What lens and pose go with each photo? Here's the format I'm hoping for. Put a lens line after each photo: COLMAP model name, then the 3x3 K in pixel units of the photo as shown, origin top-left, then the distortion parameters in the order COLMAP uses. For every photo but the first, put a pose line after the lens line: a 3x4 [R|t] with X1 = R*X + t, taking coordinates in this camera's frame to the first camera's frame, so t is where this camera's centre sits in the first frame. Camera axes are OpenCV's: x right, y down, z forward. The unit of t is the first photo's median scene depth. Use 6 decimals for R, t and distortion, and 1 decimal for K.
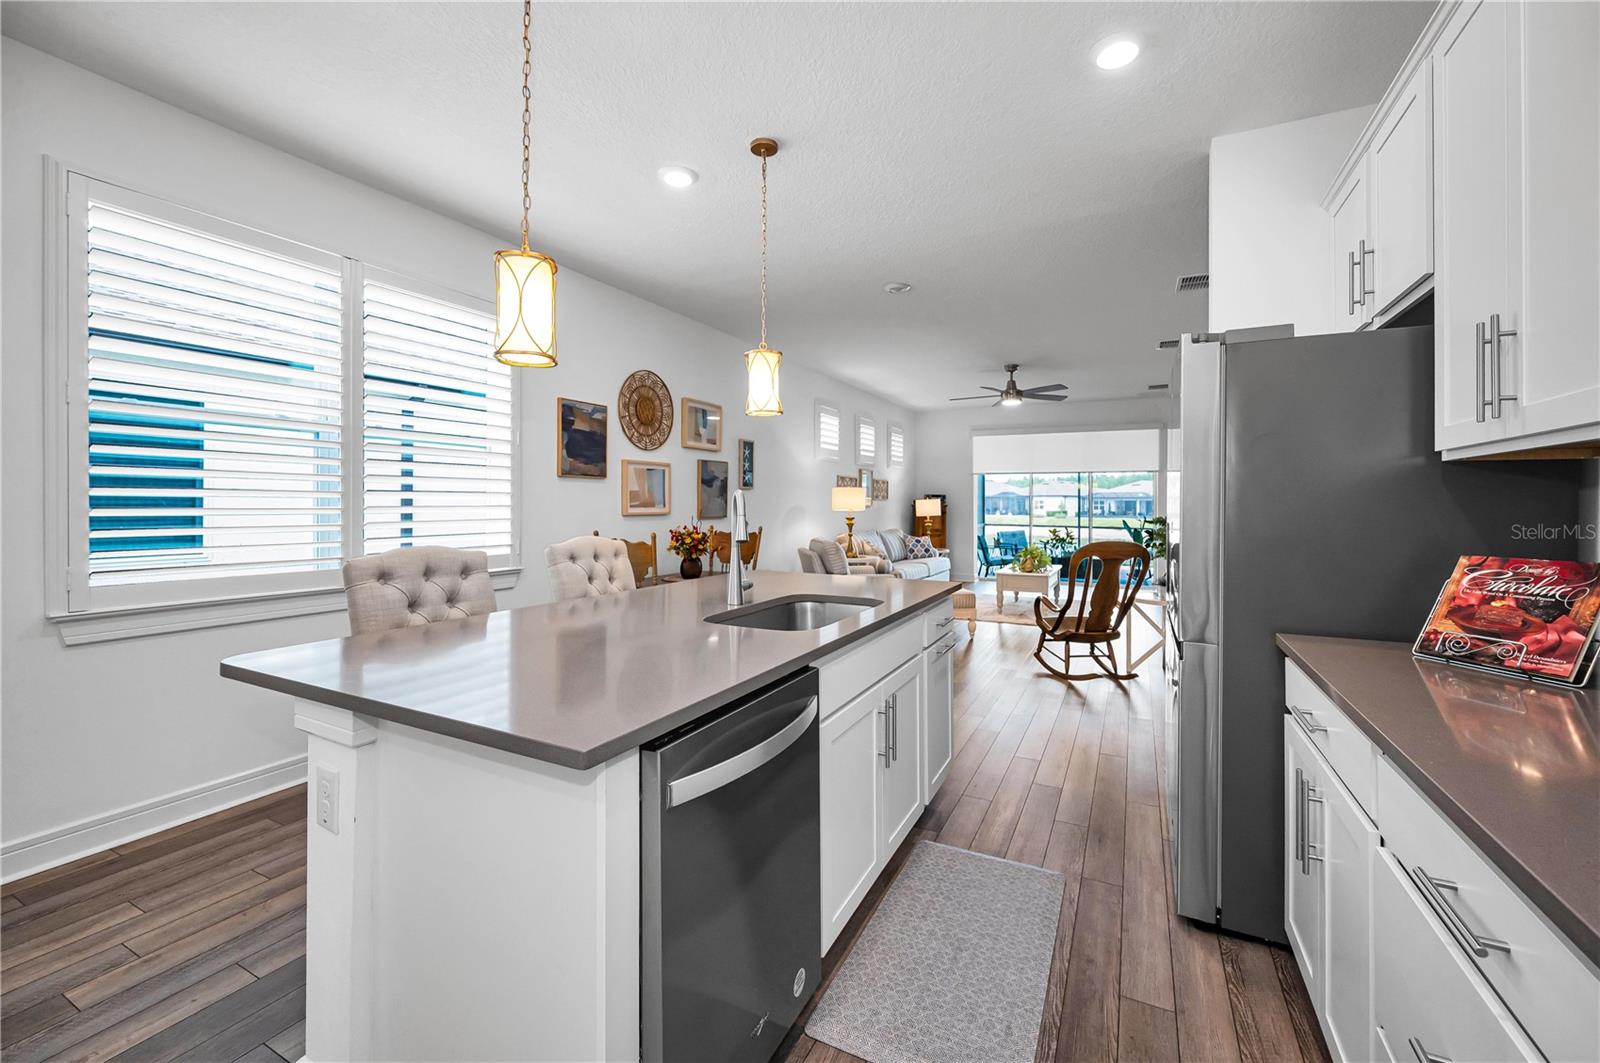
lens RADIAL K [[637.5, 0, 824.6], [0, 637.5, 498.6], [0, 0, 1]] dist [0.000003, -0.000560]
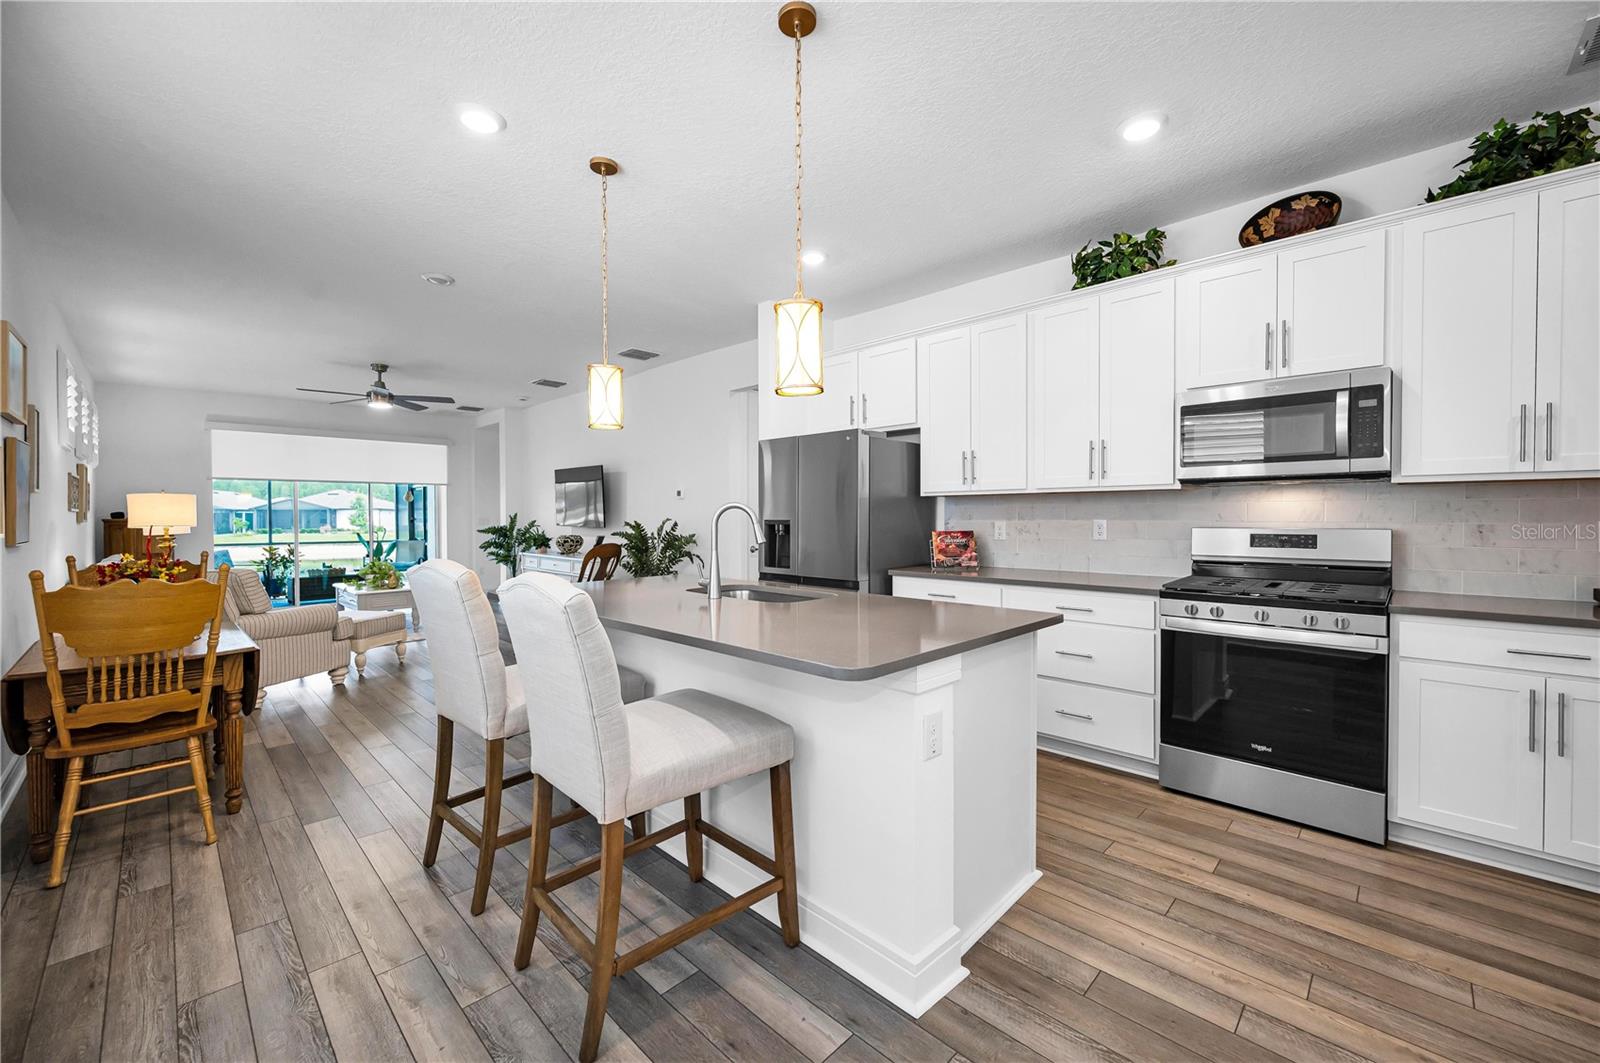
lens RADIAL K [[637.5, 0, 773.3], [0, 637.5, 505.2], [0, 0, 1]] dist [0.000003, -0.000560]
pose [[0.336075, 0.009881, 0.941783, -0.556601], [-0.002264, 0.999951, -0.009684, 0.001287], [-0.941833, 0.001122, 0.336081, 0.221287]]
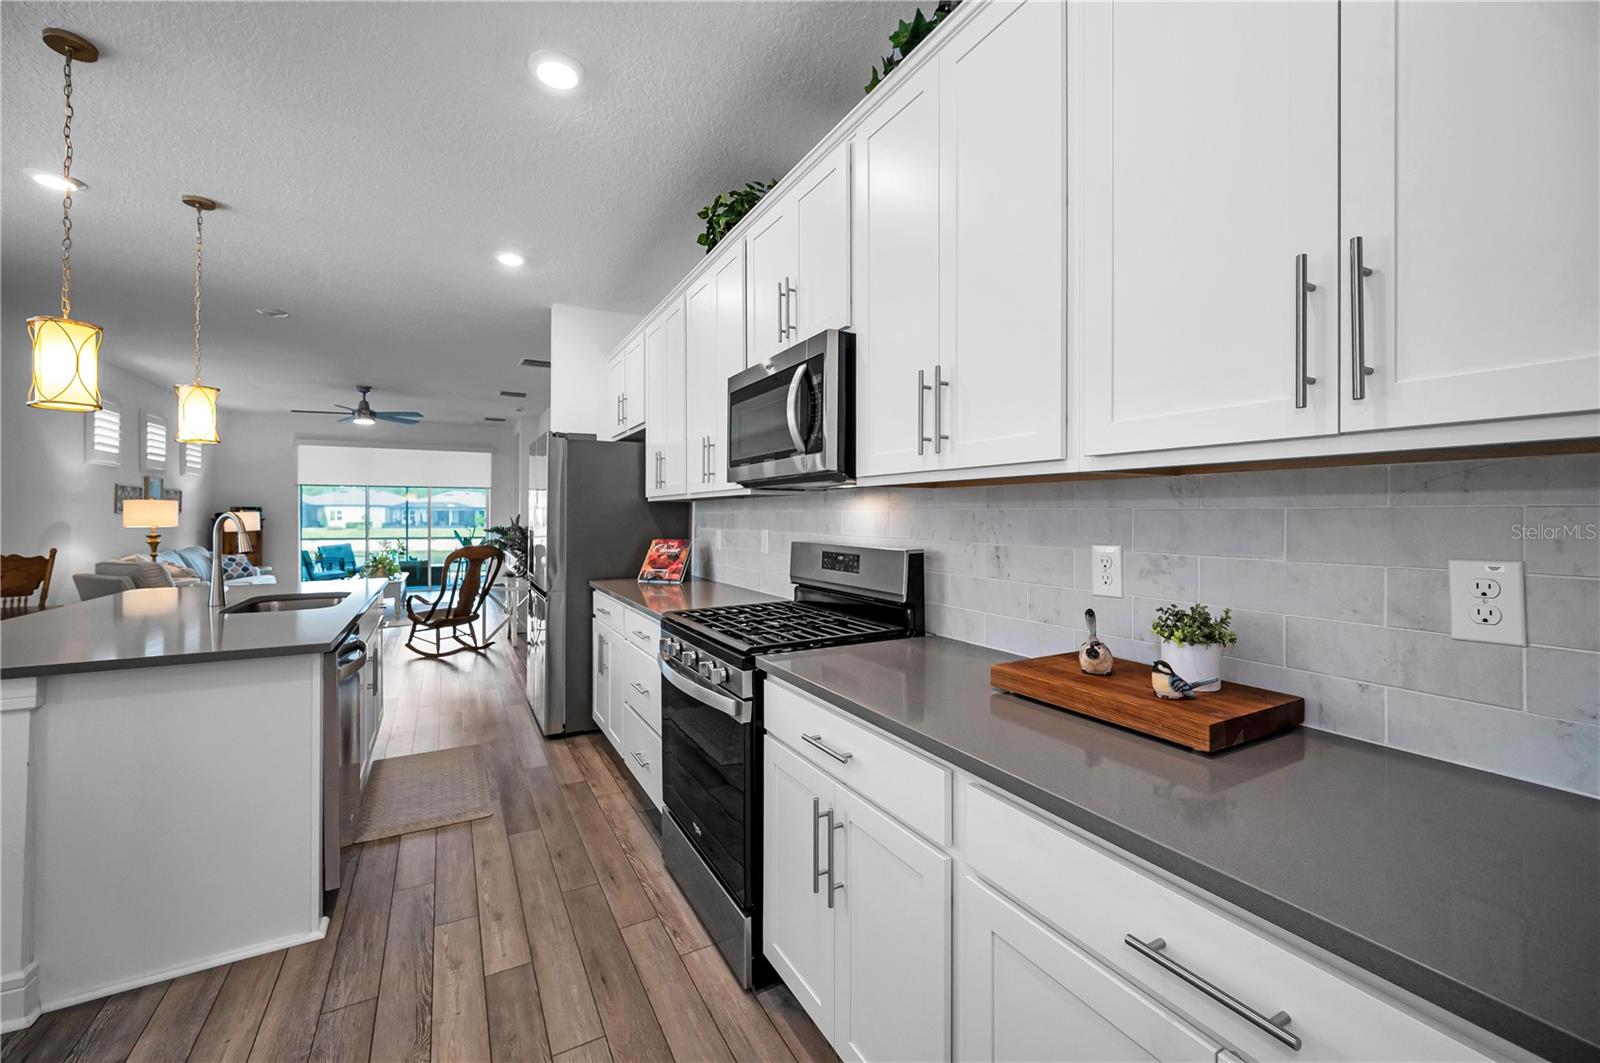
lens RADIAL K [[637.5, 0, 782.8], [0, 637.5, 499.7], [0, 0, 1]] dist [0.000003, -0.000560]
pose [[0.587585, 0.012349, 0.809068, -0.223053], [-0.001327, 0.999897, -0.014298, -0.009979], [-0.809161, 0.007327, 0.587541, -0.270466]]
